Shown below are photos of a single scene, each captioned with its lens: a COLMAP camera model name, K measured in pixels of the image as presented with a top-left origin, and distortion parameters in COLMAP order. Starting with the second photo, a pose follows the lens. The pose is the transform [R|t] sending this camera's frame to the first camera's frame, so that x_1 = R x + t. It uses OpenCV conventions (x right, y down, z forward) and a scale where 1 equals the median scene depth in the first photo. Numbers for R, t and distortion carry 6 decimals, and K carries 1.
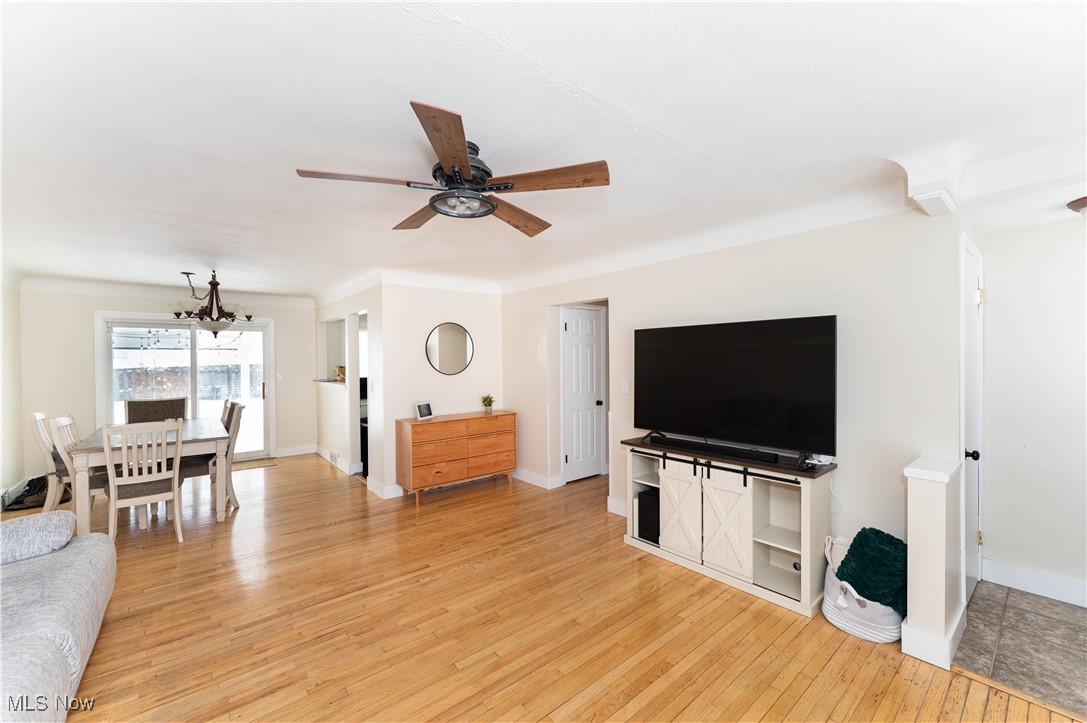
lens RADIAL K [[428.7, 0, 540.1], [0, 428.7, 362.3], [0, 0, 1]] dist [-0.002497, -0.000160]
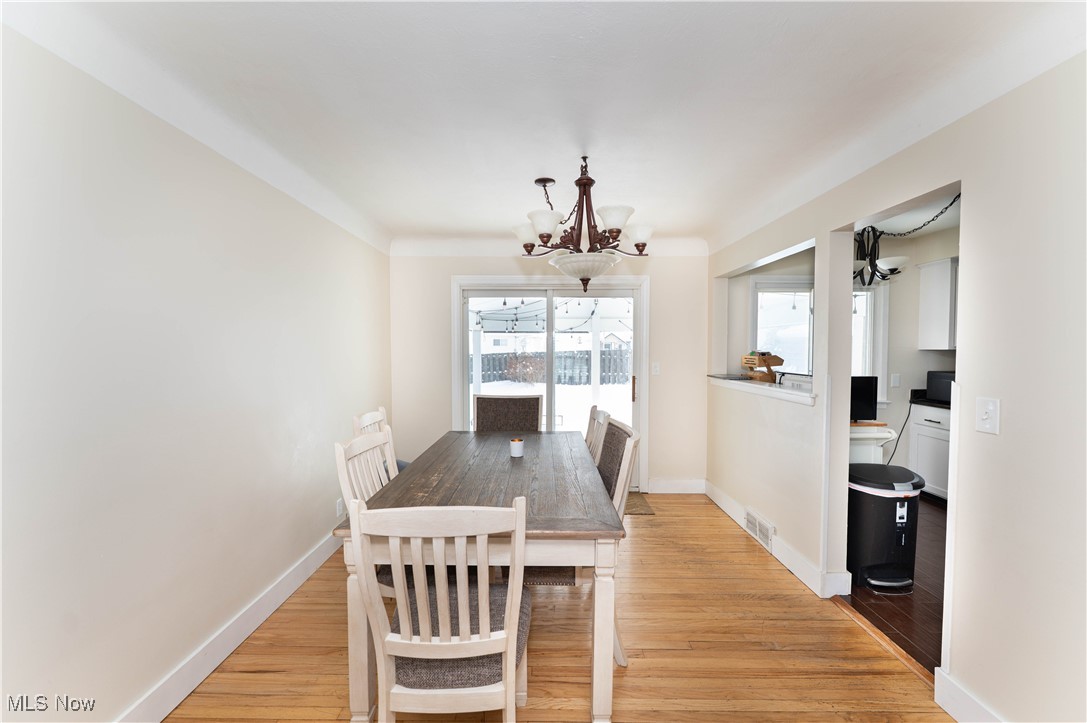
lens RADIAL K [[435.3, 0, 543.5], [0, 435.3, 361.5], [0, 0, 1]] dist [-0.001489, -0.000371]
pose [[0.770024, 0.027023, -0.637442, -0.454146], [-0.012644, 0.999553, 0.027100, 0.012820], [0.637889, -0.012808, 0.770022, 0.556249]]
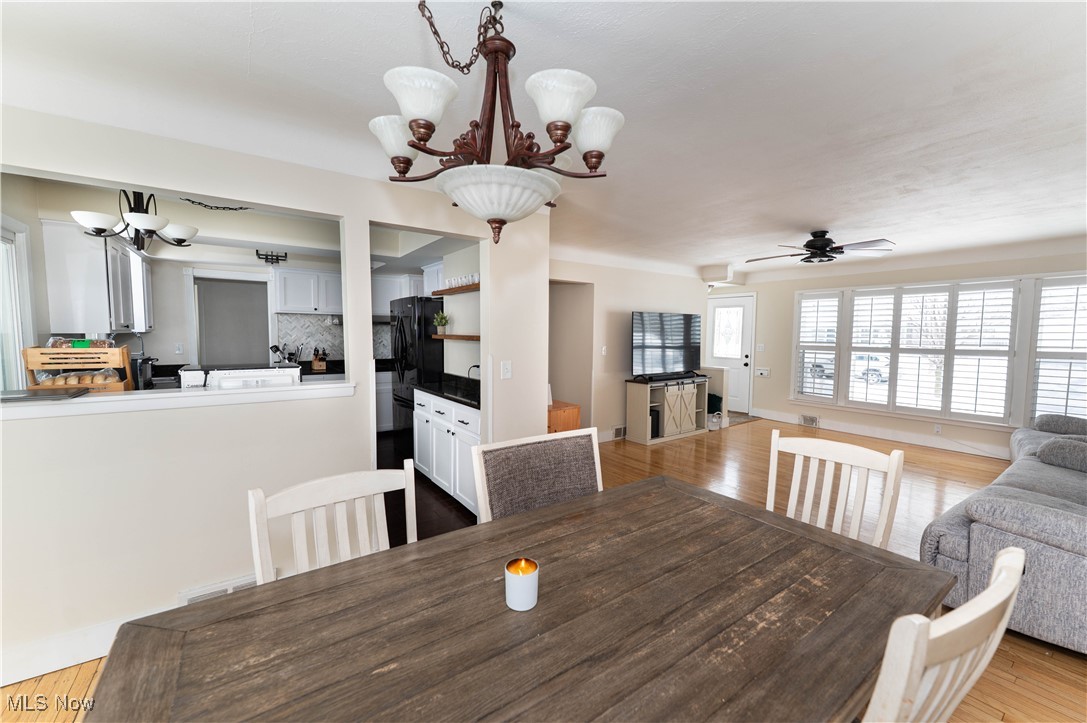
lens RADIAL K [[432.6, 0, 545.5], [0, 432.6, 361.6], [0, 0, 1]] dist [-0.001960, -0.000016]
pose [[0.070075, -0.059598, 0.995760, -1.033184], [0.001536, 0.998219, 0.059637, 0.008148], [-0.997541, -0.002649, 0.070042, 0.922762]]
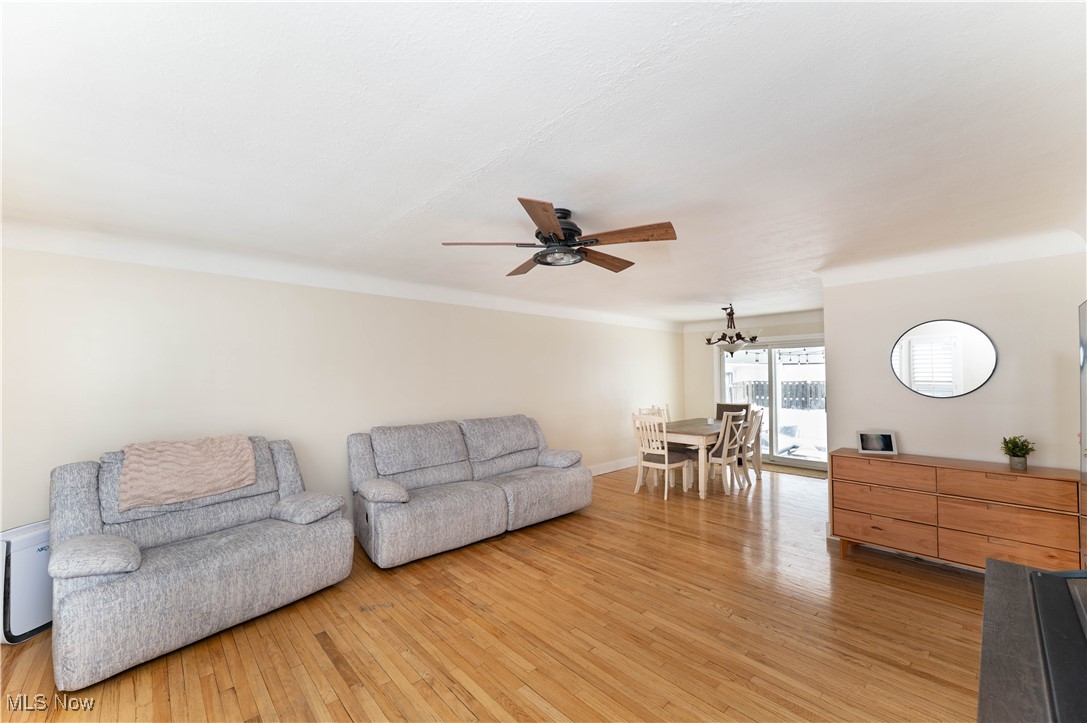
lens RADIAL K [[428.7, 0, 540.1], [0, 428.7, 362.3], [0, 0, 1]] dist [-0.002497, -0.000160]
pose [[0.056279, -0.026470, -0.998064, 0.452445], [-0.001452, 0.999645, -0.026594, -0.007695], [0.998414, 0.002946, 0.056220, 0.364023]]
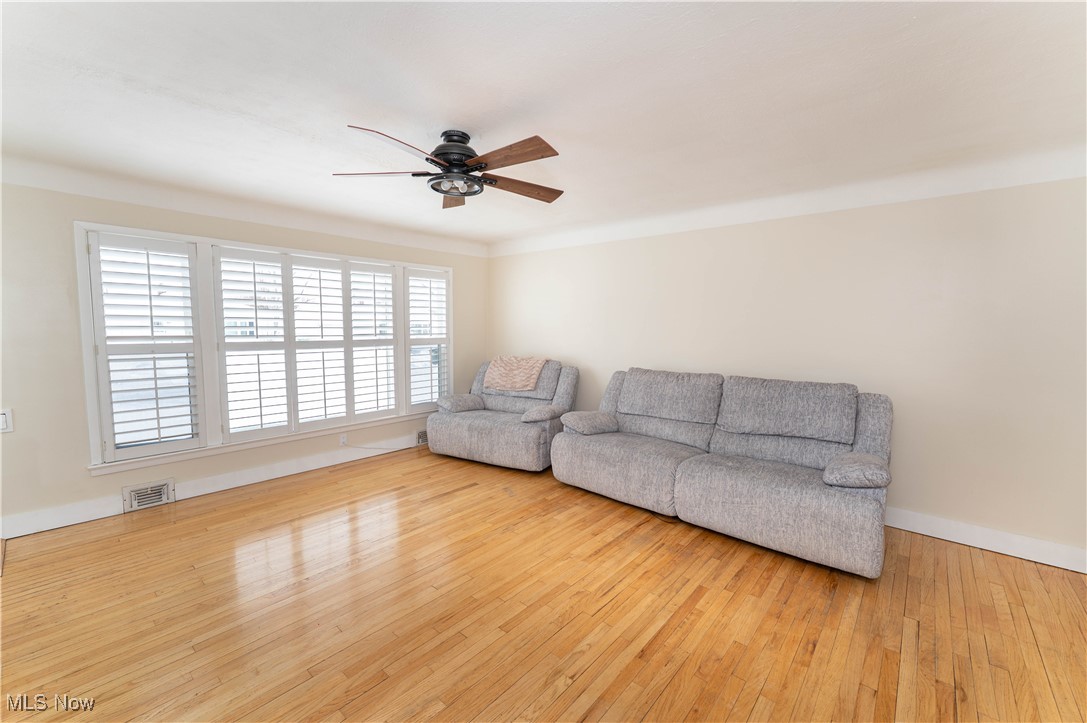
lens RADIAL K [[435.3, 0, 543.5], [0, 435.3, 361.5], [0, 0, 1]] dist [-0.001489, -0.000371]
pose [[-0.985645, 0.012704, -0.168355, -0.088180], [-0.002885, 0.995753, 0.092025, 0.002835], [0.168809, 0.091190, -0.981421, 0.942924]]
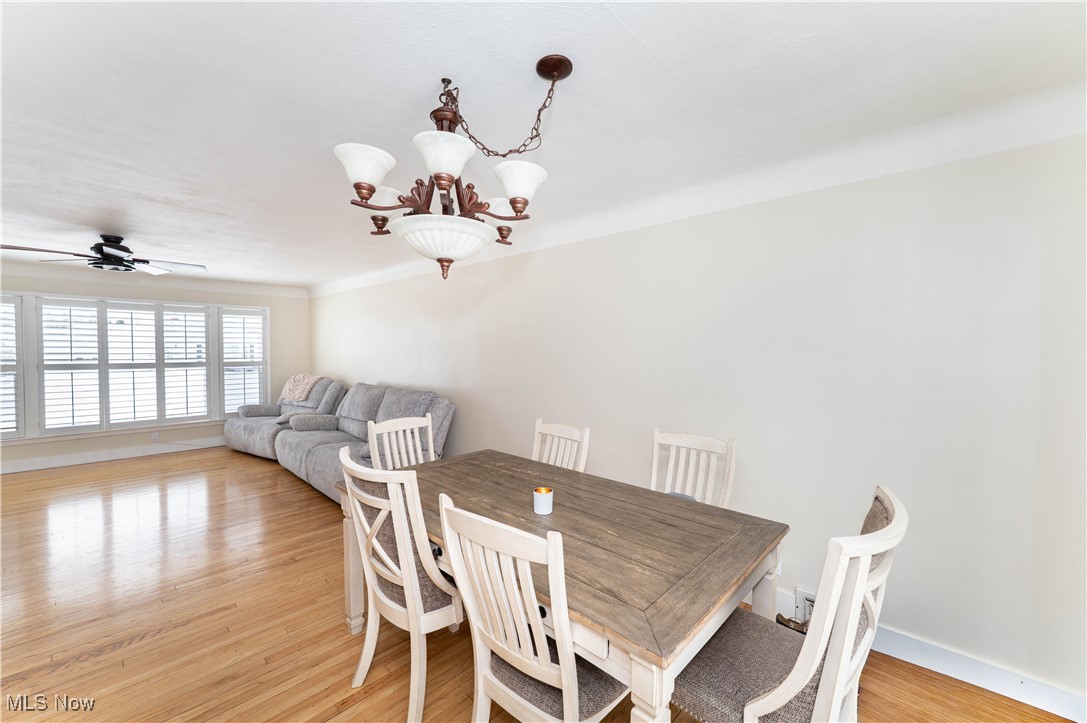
lens RADIAL K [[428.7, 0, 540.1], [0, 428.7, 362.3], [0, 0, 1]] dist [-0.002497, -0.000160]
pose [[-0.991623, 0.006382, -0.129006, -0.768094], [0.001518, 0.999285, 0.037773, -0.001970], [0.129155, 0.037261, -0.990924, 1.322819]]
